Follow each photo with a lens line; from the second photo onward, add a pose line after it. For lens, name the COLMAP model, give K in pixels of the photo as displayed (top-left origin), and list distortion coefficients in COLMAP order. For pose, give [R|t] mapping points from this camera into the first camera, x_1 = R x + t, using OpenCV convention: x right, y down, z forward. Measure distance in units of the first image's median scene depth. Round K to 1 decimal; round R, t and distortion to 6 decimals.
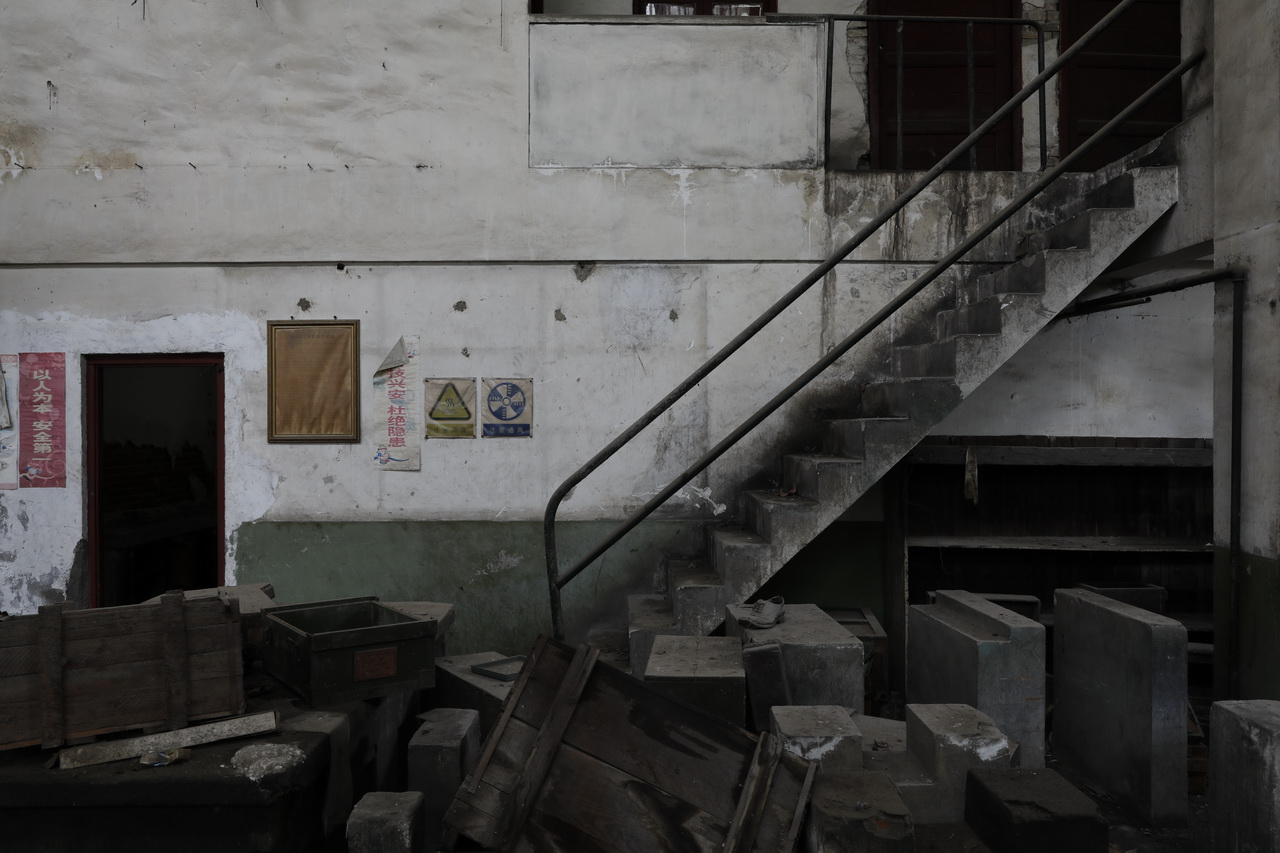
lens RADIAL K [[964.0, 0, 640.1], [0, 964.0, 428.3], [0, 0, 1]] dist [0.004850, 0.001860]
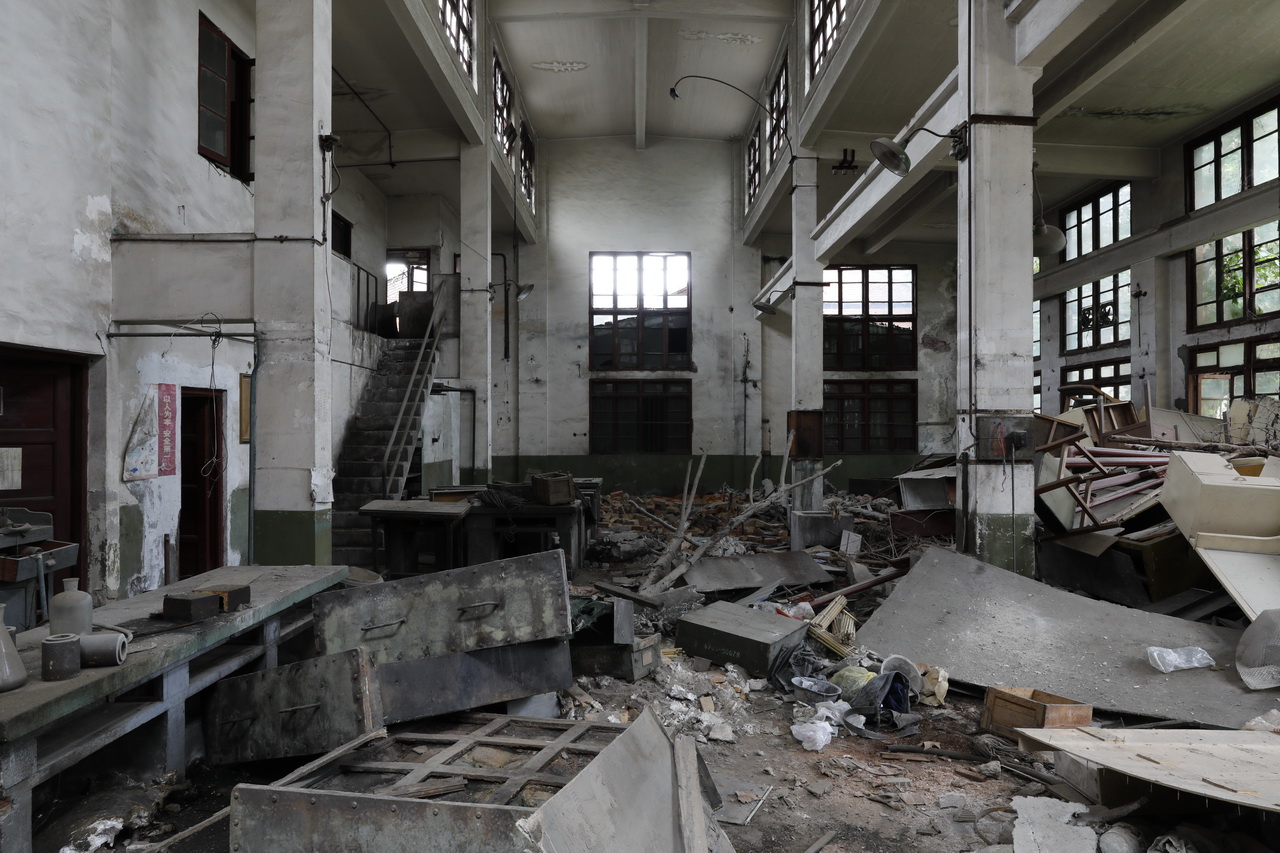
lens RADIAL K [[855.8, 0, 640.2], [0, 855.8, 427.4], [0, 0, 1]] dist [-0.004790, 0.007592]
pose [[0.005296, 0.006606, 0.999964, -1.911238], [-0.001189, 0.999978, -0.006600, -0.004274], [-0.999985, -0.001154, 0.005303, 0.276079]]
